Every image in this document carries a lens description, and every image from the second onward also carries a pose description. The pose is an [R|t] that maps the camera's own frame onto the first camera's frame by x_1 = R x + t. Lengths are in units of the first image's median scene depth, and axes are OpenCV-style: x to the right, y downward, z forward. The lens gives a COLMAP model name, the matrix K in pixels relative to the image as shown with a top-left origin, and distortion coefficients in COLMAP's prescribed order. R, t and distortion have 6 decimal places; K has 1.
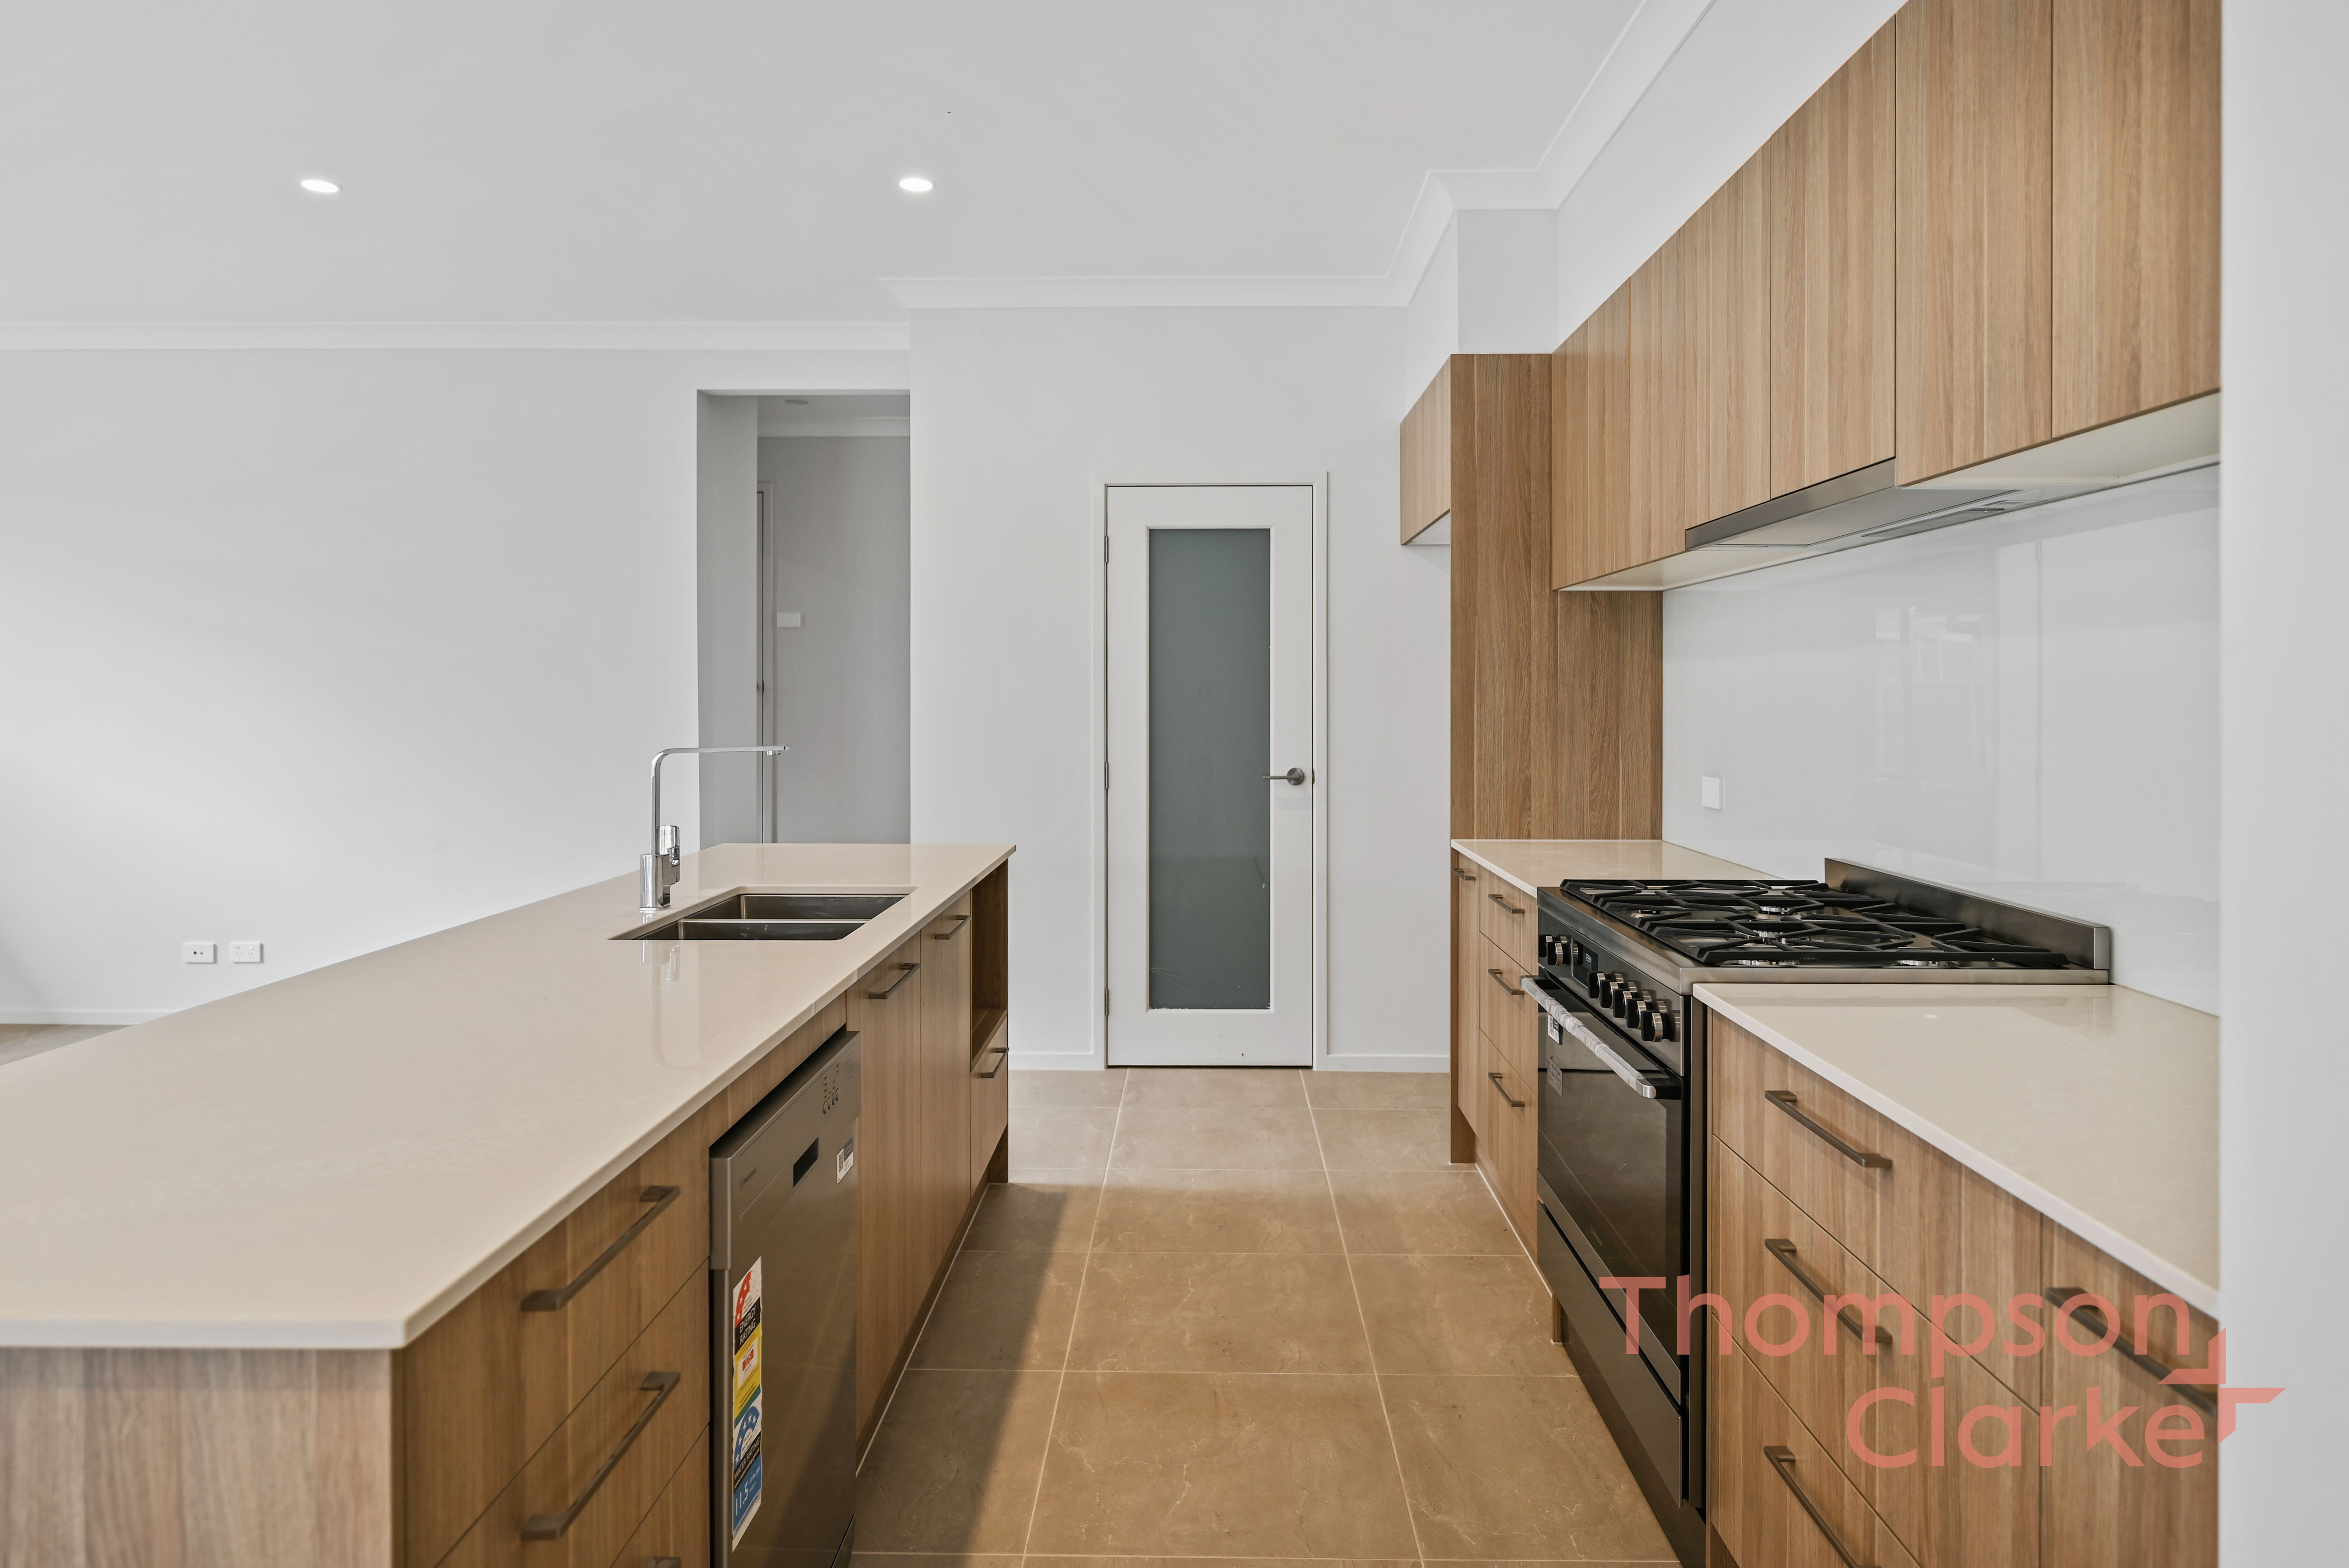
lens RADIAL K [[1426.8, 0, 1174.5], [0, 1426.8, 784.0], [0, 0, 1]] dist [0.002786, 0.000672]
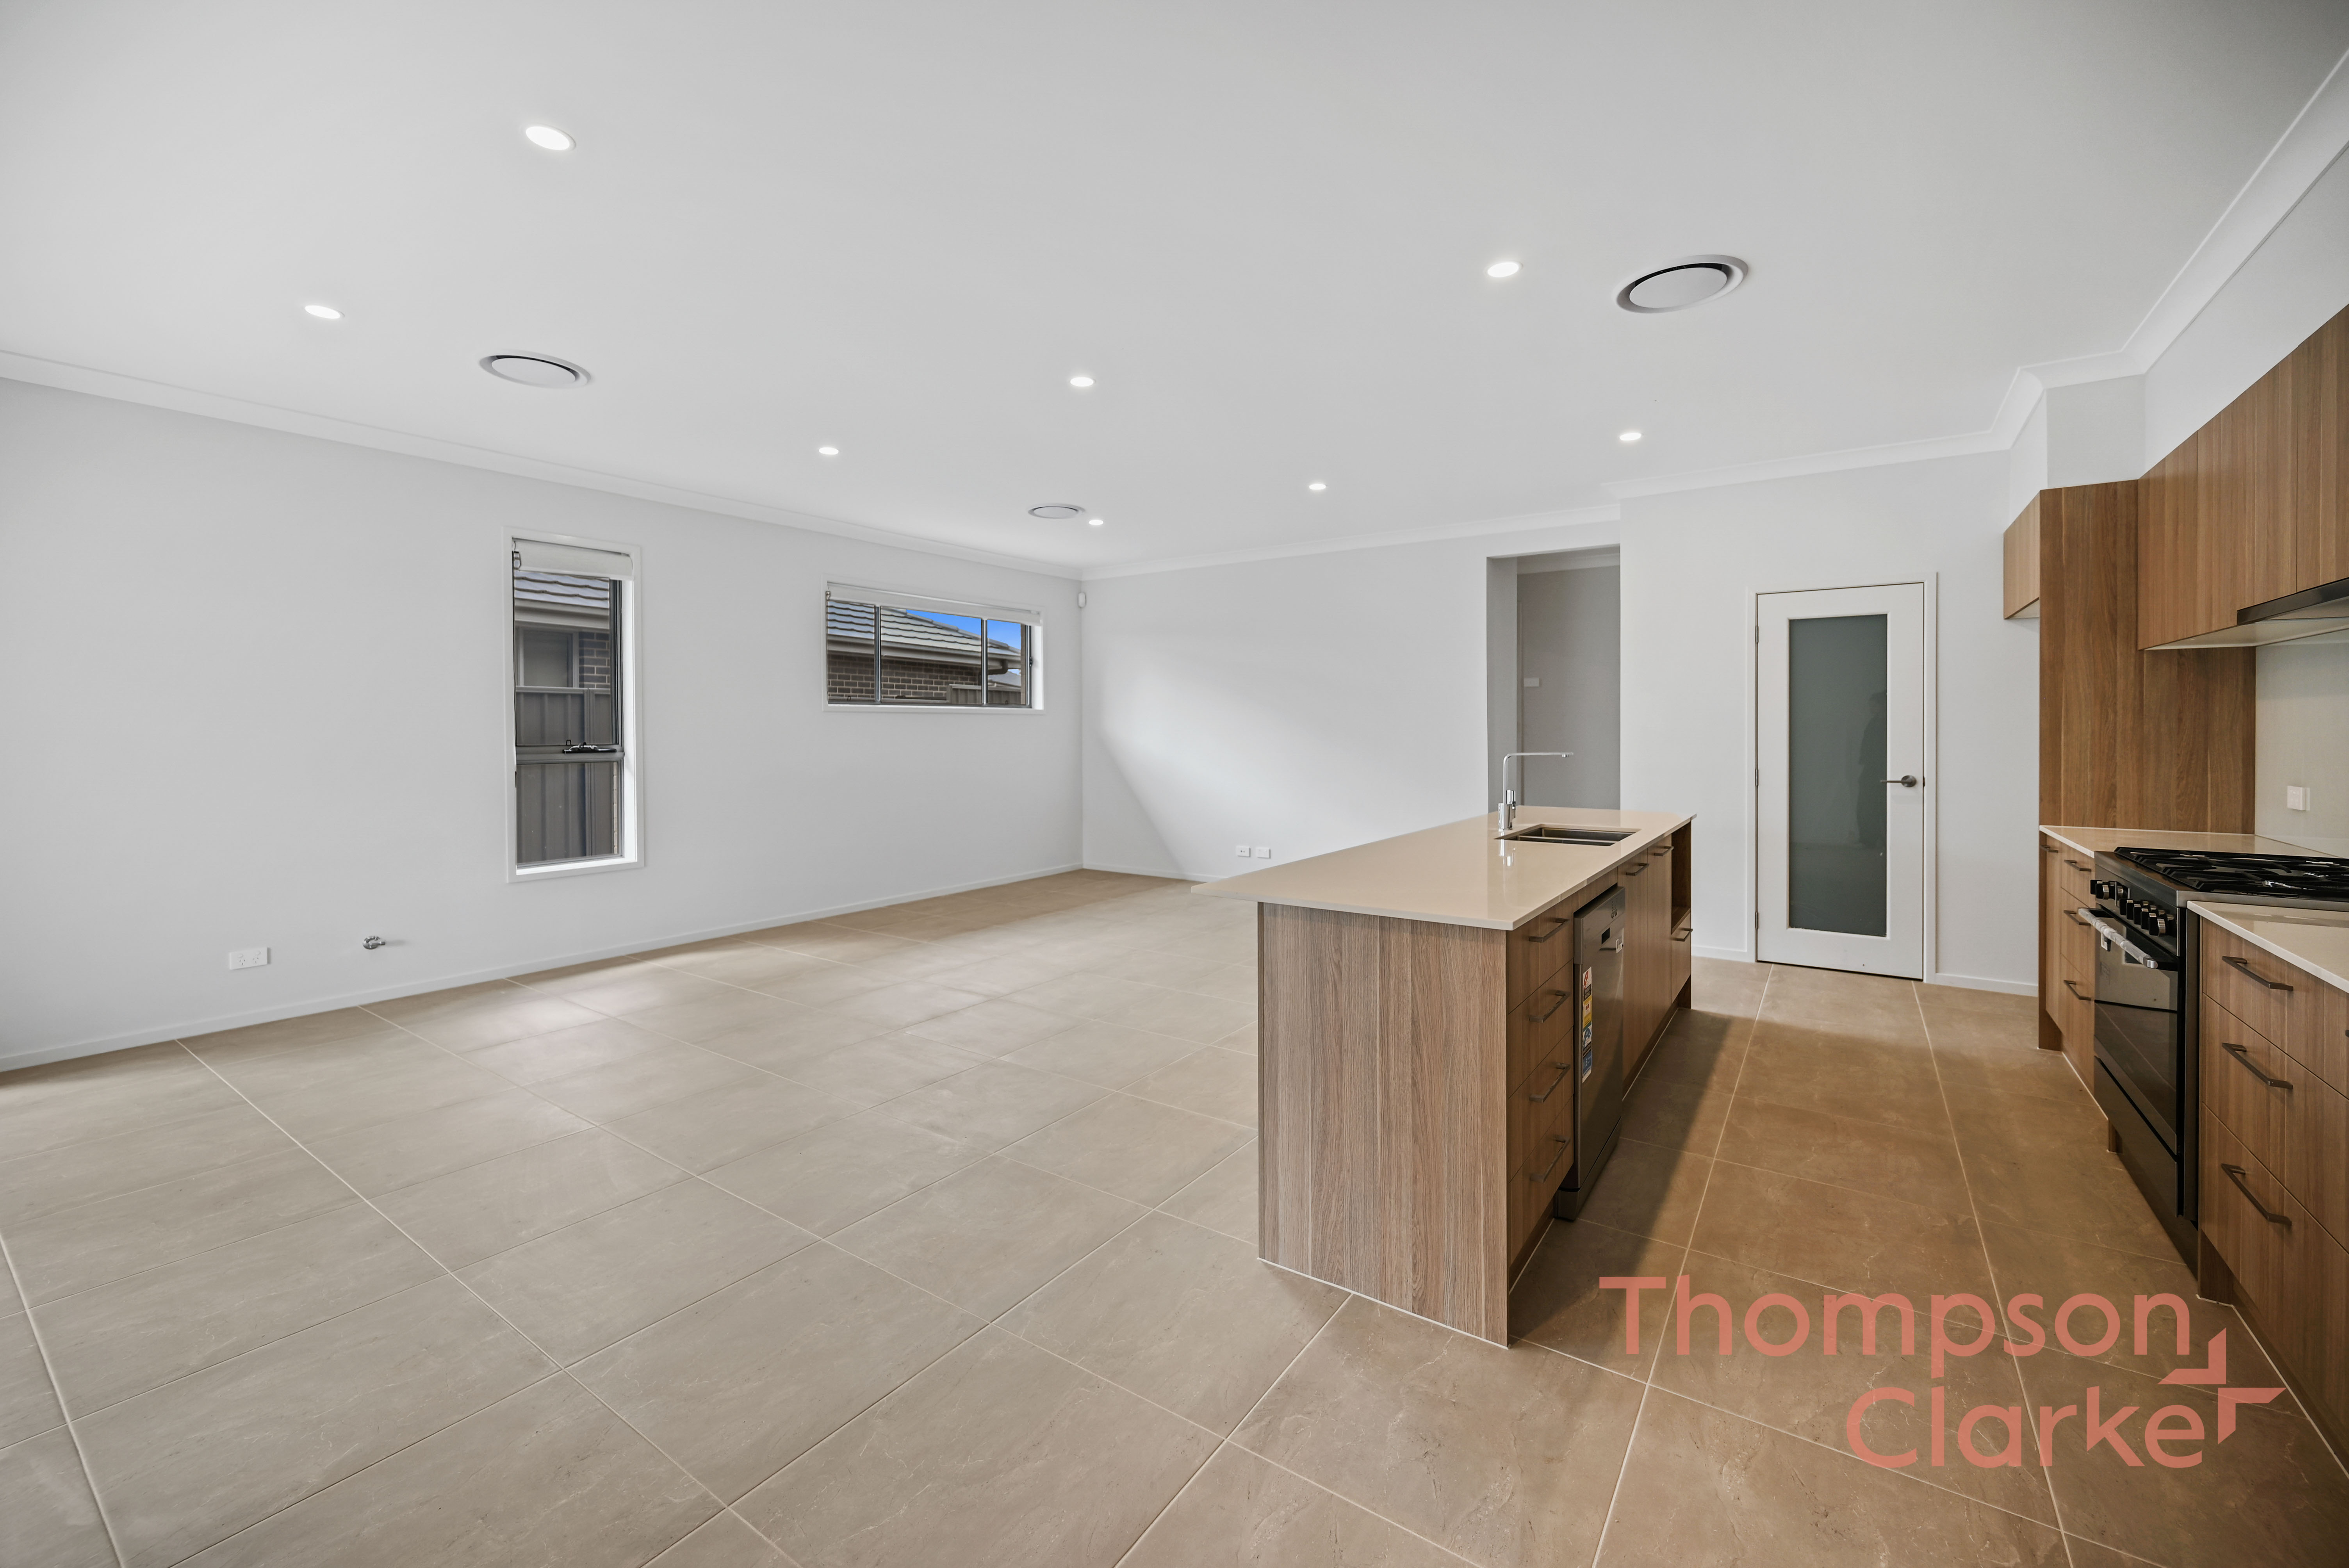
lens RADIAL K [[946.6, 0, 1165.0], [0, 946.6, 733.6], [0, 0, 1]] dist [0.001517, -0.000190]
pose [[0.825702, 0.000840, -0.564105, 0.004054], [-0.032035, 0.998455, -0.045404, 0.020495], [0.563196, 0.055561, 0.824454, -0.335235]]
